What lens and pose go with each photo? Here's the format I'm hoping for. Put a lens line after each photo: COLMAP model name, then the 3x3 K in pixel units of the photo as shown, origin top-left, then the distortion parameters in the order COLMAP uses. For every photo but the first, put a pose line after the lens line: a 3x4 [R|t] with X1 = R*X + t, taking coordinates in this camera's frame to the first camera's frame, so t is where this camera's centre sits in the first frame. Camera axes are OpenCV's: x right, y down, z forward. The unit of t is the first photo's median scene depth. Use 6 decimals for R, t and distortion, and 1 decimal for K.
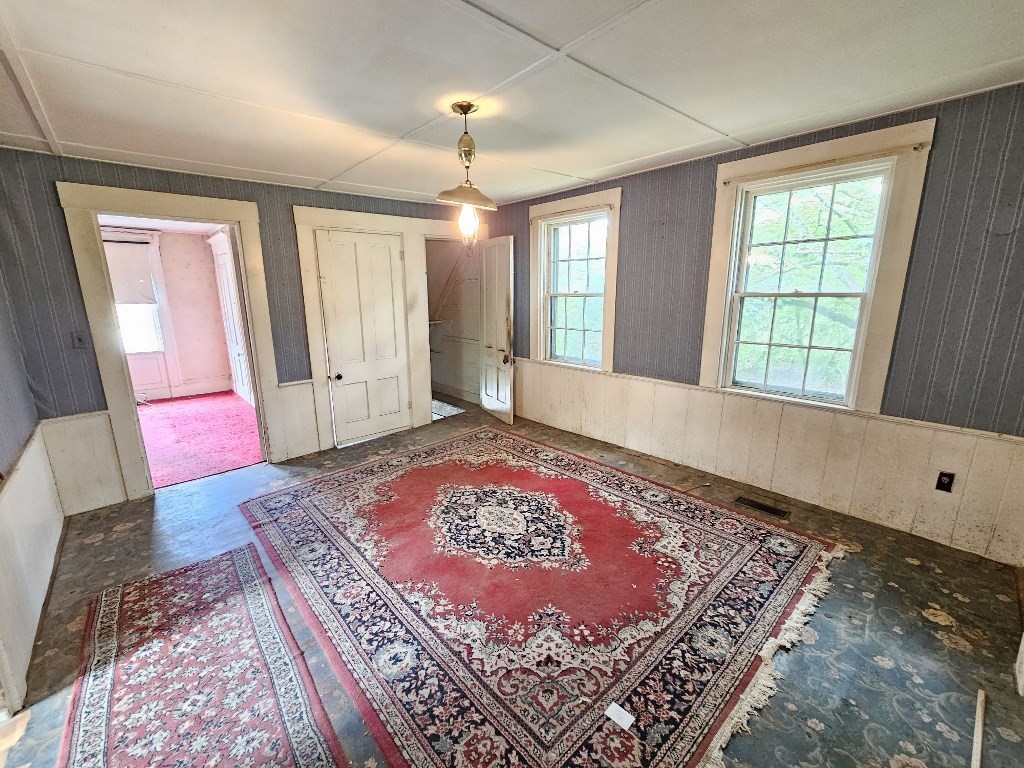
lens RADIAL K [[419.8, 0, 510.8], [0, 419.8, 384.2], [0, 0, 1]] dist [-0.001102, 0.001500]
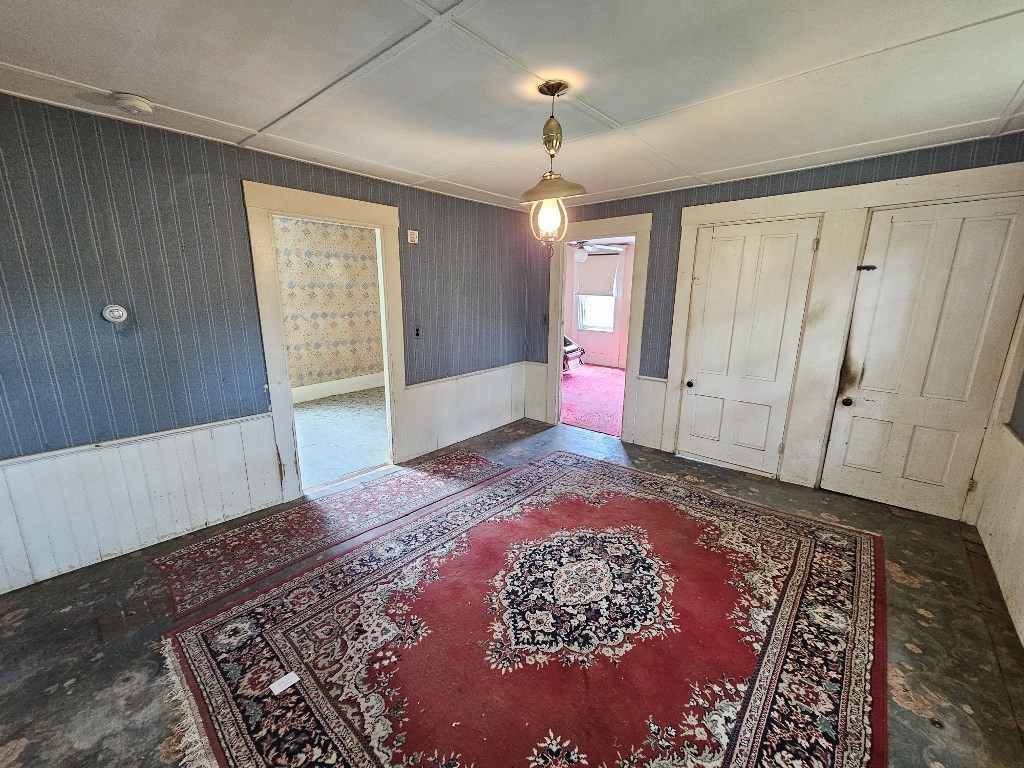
lens RADIAL K [[419.8, 0, 512.4], [0, 419.8, 384.5], [0, 0, 1]] dist [-0.001102, 0.001500]
pose [[0.122324, 0.229568, -0.965575, 0.861755], [-0.223791, 0.954206, 0.198514, -0.219810], [0.966930, 0.191804, 0.168098, 0.879930]]
